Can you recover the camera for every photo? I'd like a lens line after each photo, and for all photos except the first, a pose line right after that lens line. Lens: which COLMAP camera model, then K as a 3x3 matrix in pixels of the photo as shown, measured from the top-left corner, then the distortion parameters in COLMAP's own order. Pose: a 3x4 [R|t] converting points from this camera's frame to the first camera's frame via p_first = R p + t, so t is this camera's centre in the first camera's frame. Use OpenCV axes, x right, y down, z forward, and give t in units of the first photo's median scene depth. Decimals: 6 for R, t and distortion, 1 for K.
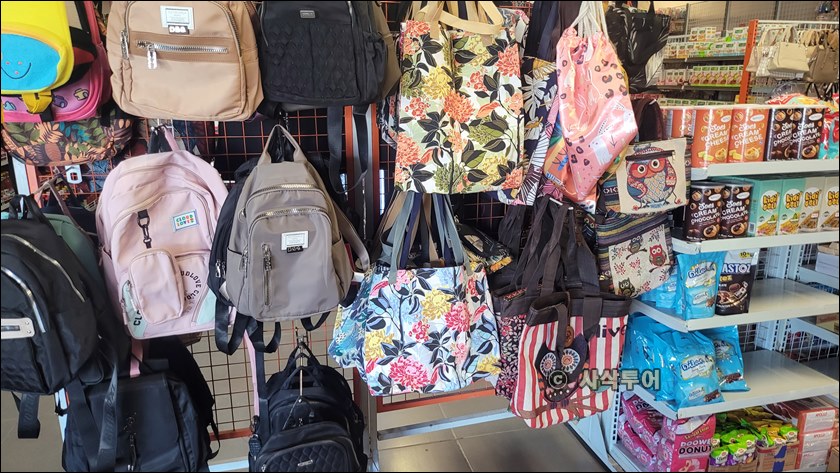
lens RADIAL K [[597.3, 0, 420.5], [0, 597.3, 237.5], [0, 0, 1]] dist [0.036086, -0.014345]
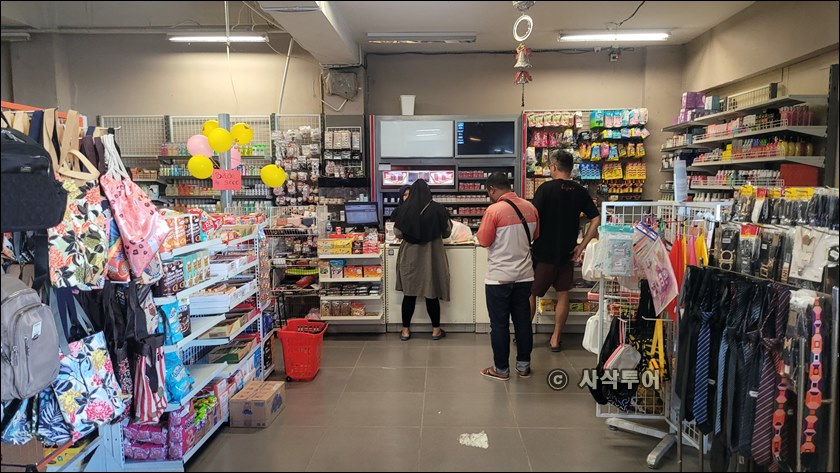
lens RADIAL K [[597.3, 0, 420.7], [0, 597.3, 238.2], [0, 0, 1]] dist [0.036086, -0.014345]
pose [[0.277914, -0.092555, 0.956137, -1.121575], [0.265992, 0.963843, 0.015987, 0.013233], [-0.923045, 0.249881, 0.292485, -0.214876]]
